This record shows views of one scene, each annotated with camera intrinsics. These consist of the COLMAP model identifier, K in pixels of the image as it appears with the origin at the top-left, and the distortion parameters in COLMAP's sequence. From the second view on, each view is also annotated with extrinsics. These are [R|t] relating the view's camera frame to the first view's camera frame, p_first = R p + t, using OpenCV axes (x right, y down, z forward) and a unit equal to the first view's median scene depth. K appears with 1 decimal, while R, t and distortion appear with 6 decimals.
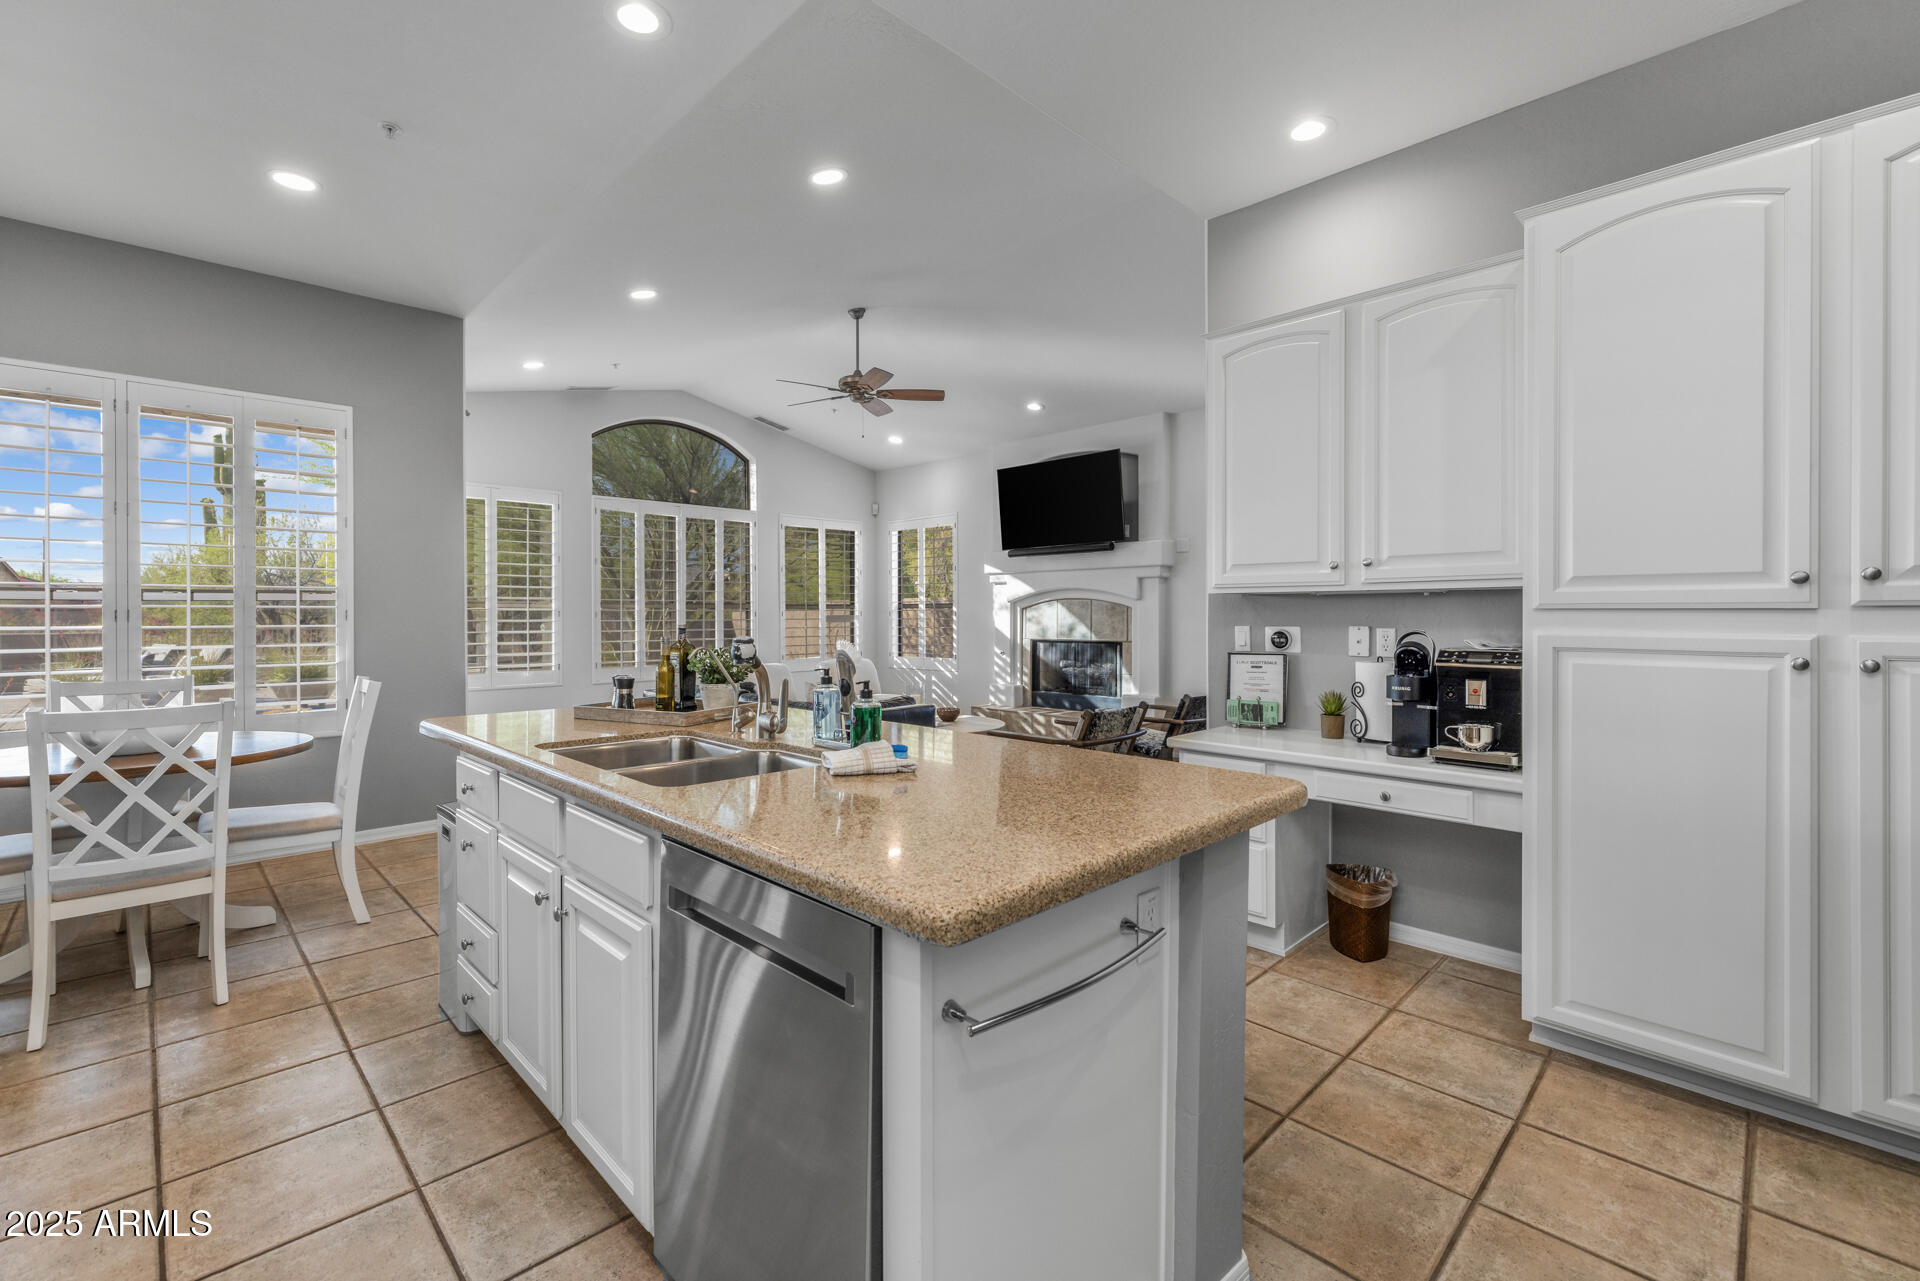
lens RADIAL K [[818.2, 0, 945.6], [0, 818.2, 620.3], [0, 0, 1]] dist [0.007804, -0.000944]
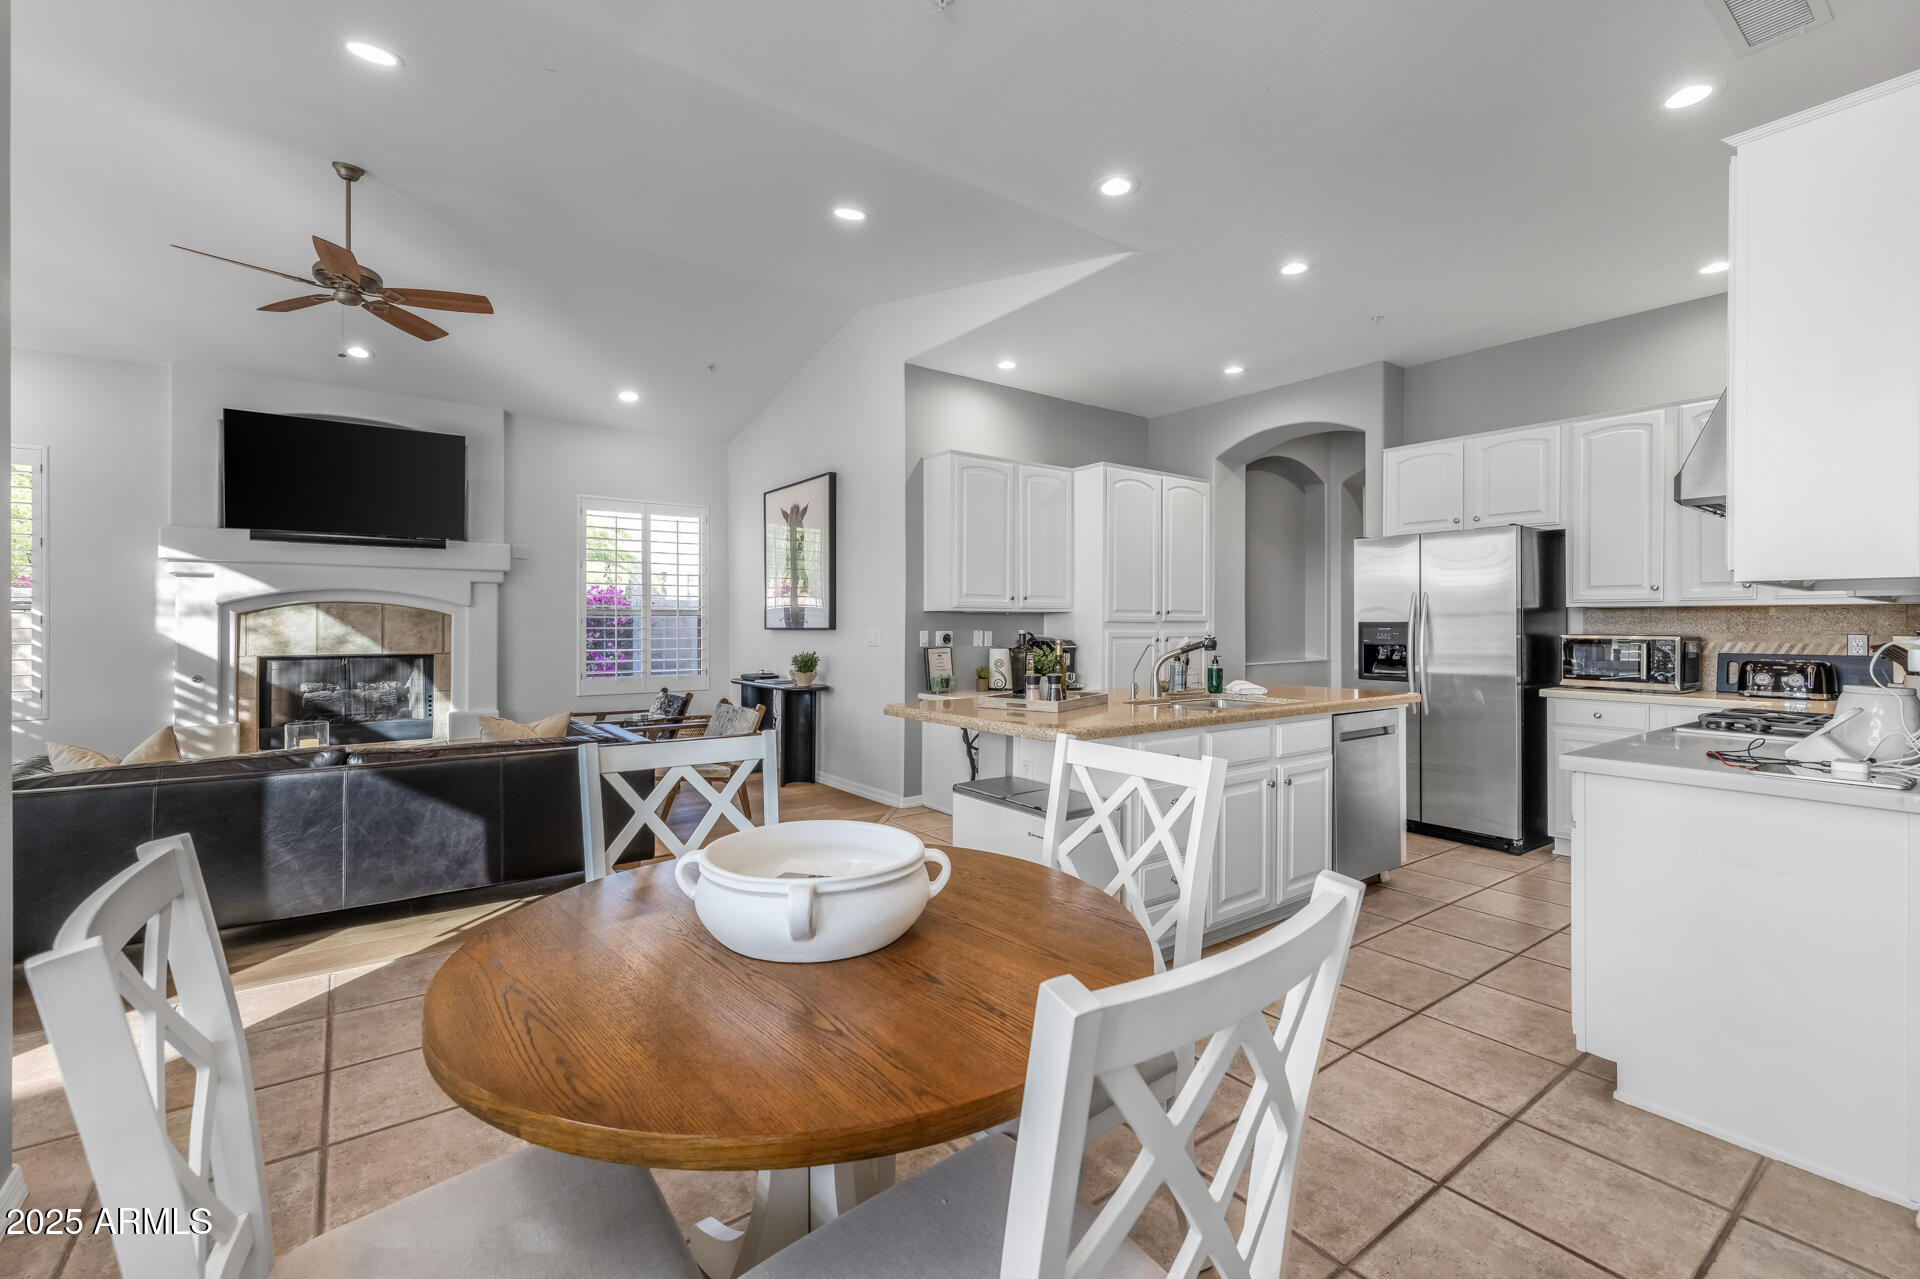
lens RADIAL K [[818.2, 0, 945.6], [0, 818.2, 619.3], [0, 0, 1]] dist [0.007804, -0.000944]
pose [[0.146263, 0.006469, 0.989225, -0.524869], [0.005066, 0.999961, -0.007288, -0.001595], [-0.989233, 0.006078, 0.146224, 0.315840]]
